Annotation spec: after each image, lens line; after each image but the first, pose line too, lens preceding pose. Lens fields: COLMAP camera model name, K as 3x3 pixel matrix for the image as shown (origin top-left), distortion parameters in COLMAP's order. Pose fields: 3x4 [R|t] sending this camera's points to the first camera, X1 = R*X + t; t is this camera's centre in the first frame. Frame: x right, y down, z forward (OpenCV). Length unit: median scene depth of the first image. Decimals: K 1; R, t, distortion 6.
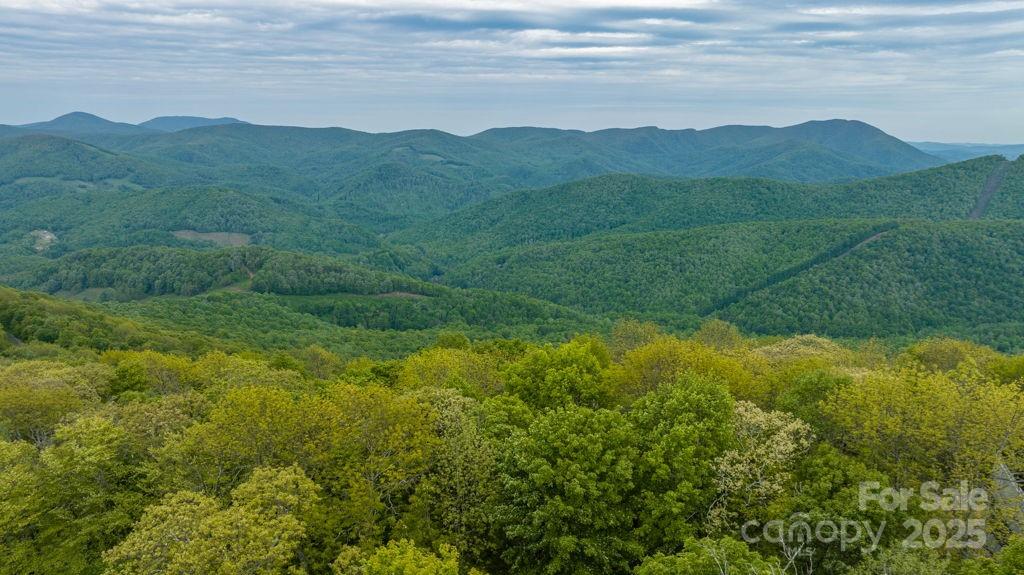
lens RADIAL K [[721.1, 0, 509.7], [0, 721.1, 296.1], [0, 0, 1]] dist [-0.036156, 0.036011]
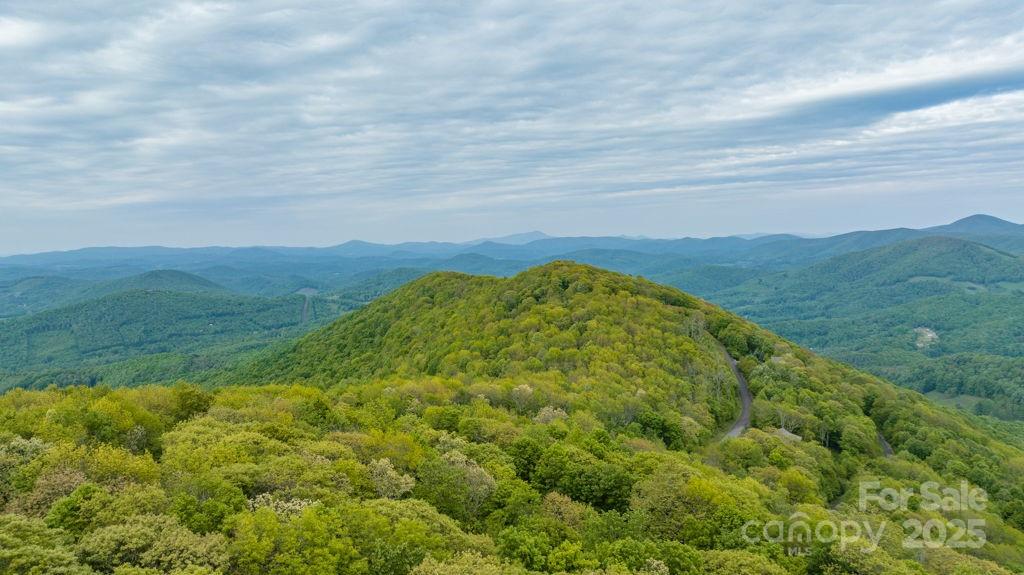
lens RADIAL K [[721.1, 0, 512.1], [0, 721.1, 287.0], [0, 0, 1]] dist [-0.036156, 0.036011]
pose [[0.448069, 0.059472, -0.892019, -0.963110], [-0.194898, 0.980283, -0.032542, -0.120909], [0.872496, 0.188434, 0.450826, 1.267592]]
